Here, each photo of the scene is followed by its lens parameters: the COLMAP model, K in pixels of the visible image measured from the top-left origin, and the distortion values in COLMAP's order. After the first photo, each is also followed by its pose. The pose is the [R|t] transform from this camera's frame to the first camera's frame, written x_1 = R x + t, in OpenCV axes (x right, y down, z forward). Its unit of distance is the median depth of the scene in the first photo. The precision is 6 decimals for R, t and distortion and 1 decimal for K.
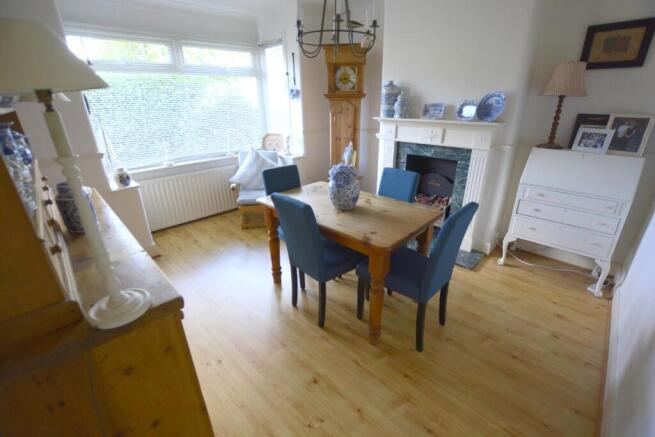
lens RADIAL K [[288.2, 0, 328.8], [0, 288.2, 217.6], [0, 0, 1]] dist [-0.021705, -0.000183]
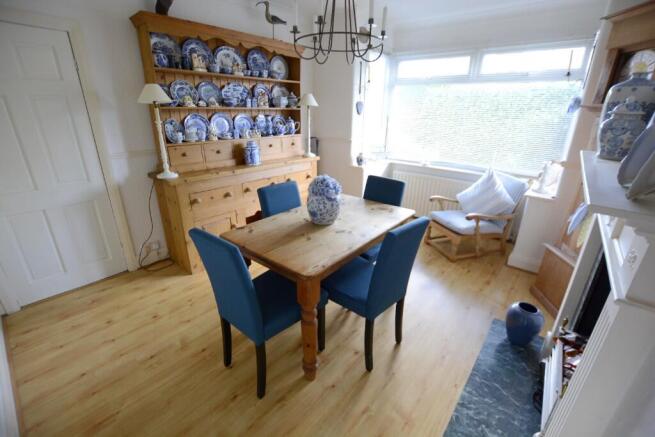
lens RADIAL K [[288.2, 0, 328.1], [0, 288.2, 217.4], [0, 0, 1]] dist [-0.021705, -0.000183]
pose [[0.083517, 0.367444, -0.926288, 0.738810], [-0.399437, 0.863937, 0.306696, -0.275067], [0.912948, 0.344380, 0.218924, 0.654127]]
